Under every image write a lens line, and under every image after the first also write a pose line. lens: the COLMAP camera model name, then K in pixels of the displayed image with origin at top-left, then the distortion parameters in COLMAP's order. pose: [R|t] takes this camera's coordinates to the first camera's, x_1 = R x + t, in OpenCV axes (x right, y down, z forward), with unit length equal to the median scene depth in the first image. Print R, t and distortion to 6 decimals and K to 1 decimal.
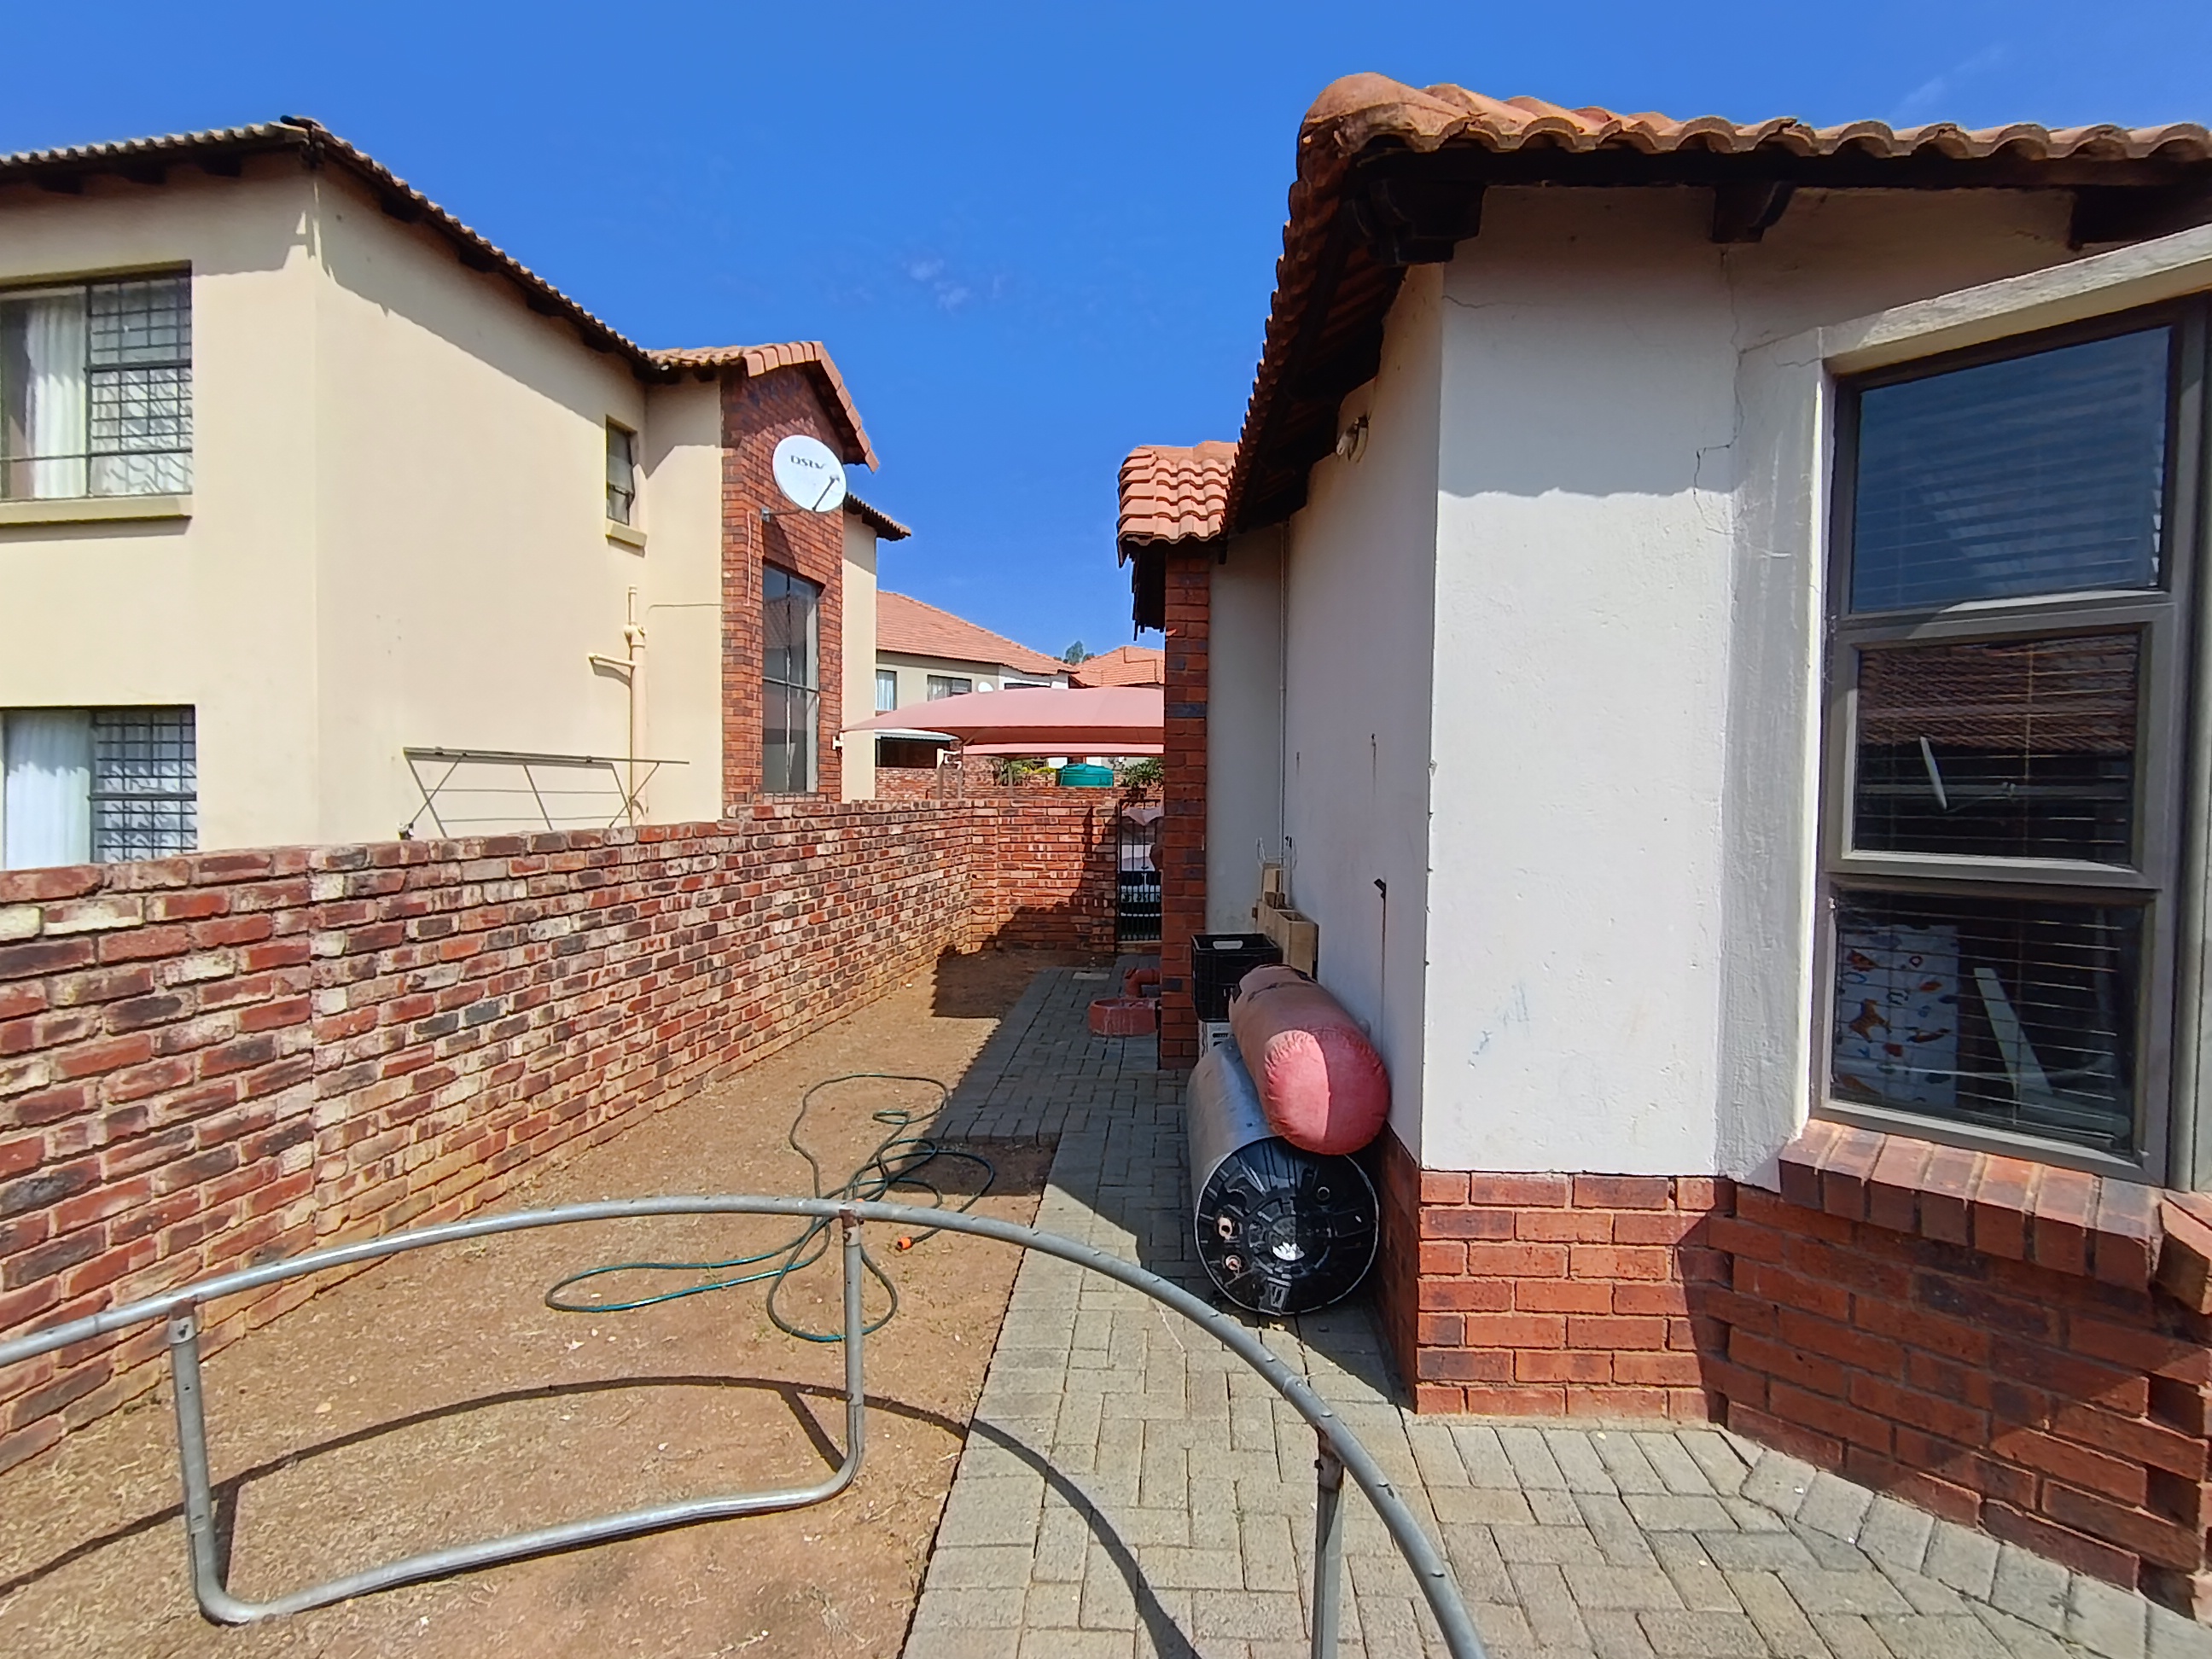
lens RADIAL K [[1049.0, 0, 1106.0], [0, 1049.0, 829.5], [0, 0, 1]] dist [0.004287, -0.000330]
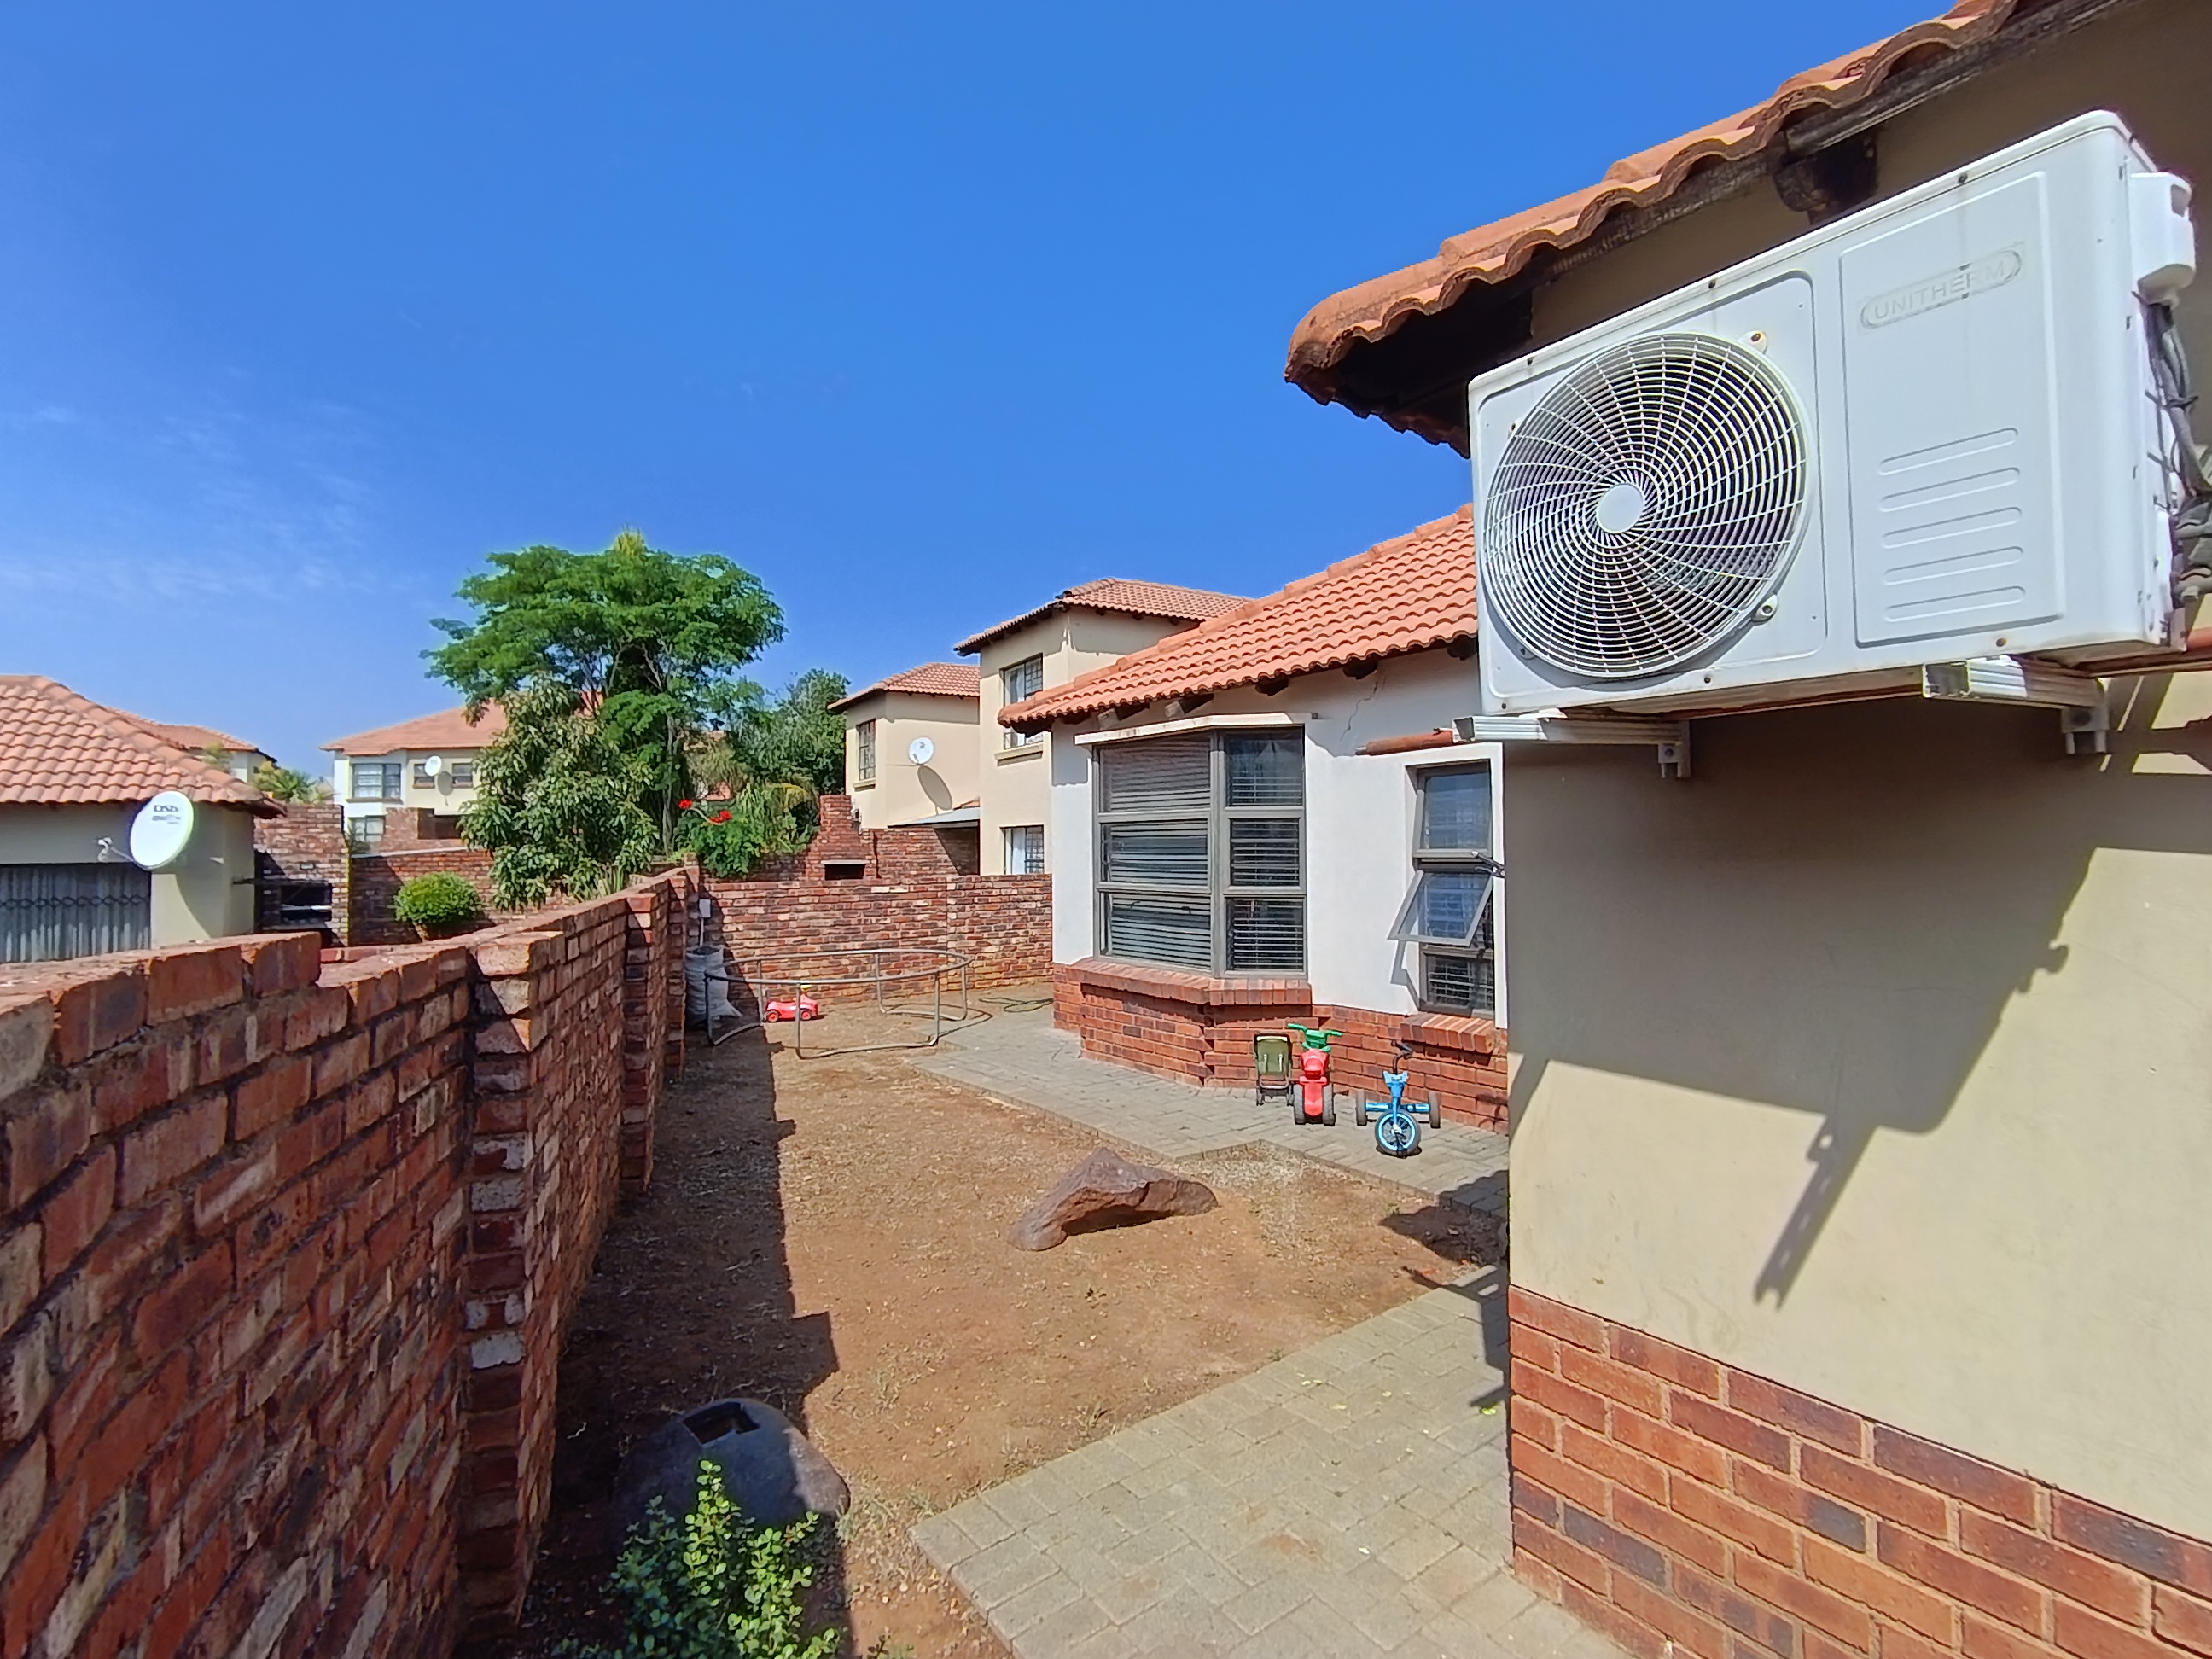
lens RADIAL K [[1040.5, 0, 1121.4], [0, 1040.5, 821.2], [0, 0, 1]] dist [0.001693, -0.000392]
pose [[0.640585, -0.029288, -0.767329, 2.104861], [-0.017209, 0.998474, -0.052477, 0.002655], [0.767695, 0.046821, 0.639103, -0.801267]]
